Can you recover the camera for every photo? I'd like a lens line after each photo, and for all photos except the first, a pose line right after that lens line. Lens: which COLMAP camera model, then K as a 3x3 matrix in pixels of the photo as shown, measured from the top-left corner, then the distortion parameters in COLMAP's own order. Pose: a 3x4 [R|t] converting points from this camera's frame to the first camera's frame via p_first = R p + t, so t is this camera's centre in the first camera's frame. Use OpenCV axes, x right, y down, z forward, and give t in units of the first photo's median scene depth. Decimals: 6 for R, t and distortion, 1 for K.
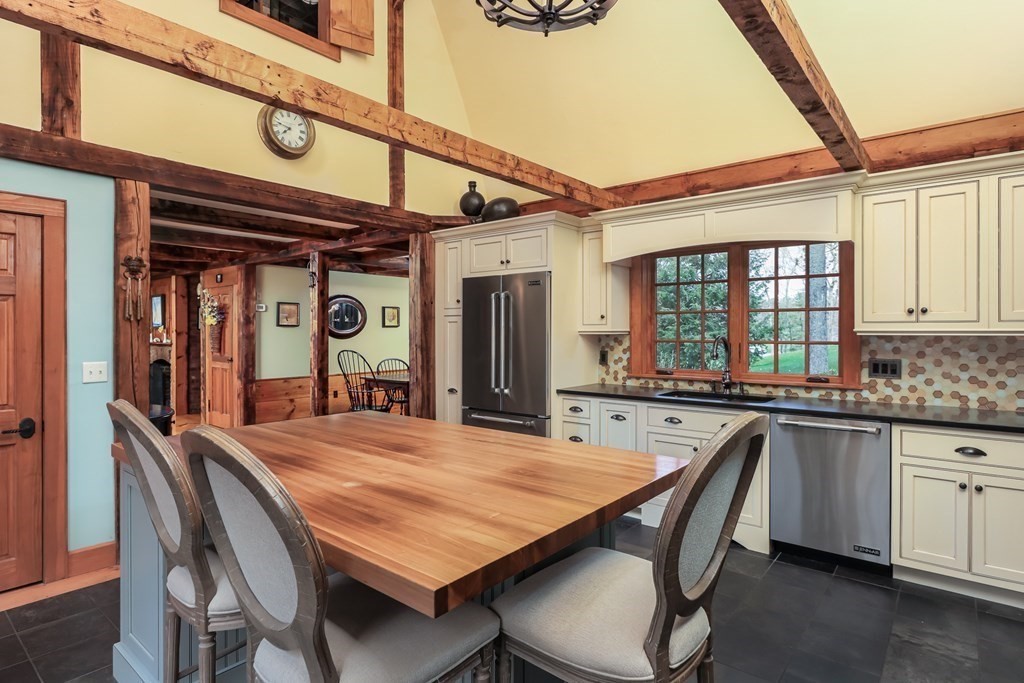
lens RADIAL K [[567.6, 0, 512.0], [0, 567.6, 341.5], [0, 0, 1]] dist [-0.014440, -0.000416]
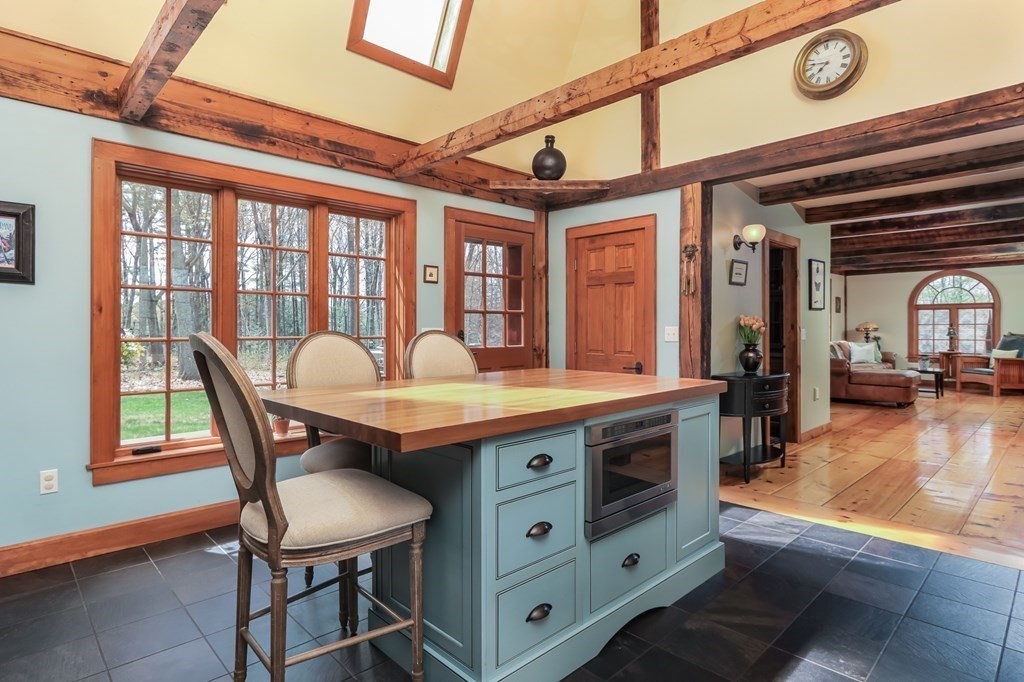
lens RADIAL K [[567.6, 0, 512.0], [0, 567.6, 341.0], [0, 0, 1]] dist [-0.014440, -0.000416]
pose [[-0.155048, 0.022044, -0.987661, 0.662189], [-0.016076, 0.999562, 0.024833, 0.042538], [0.987776, 0.019728, -0.154625, 0.814583]]
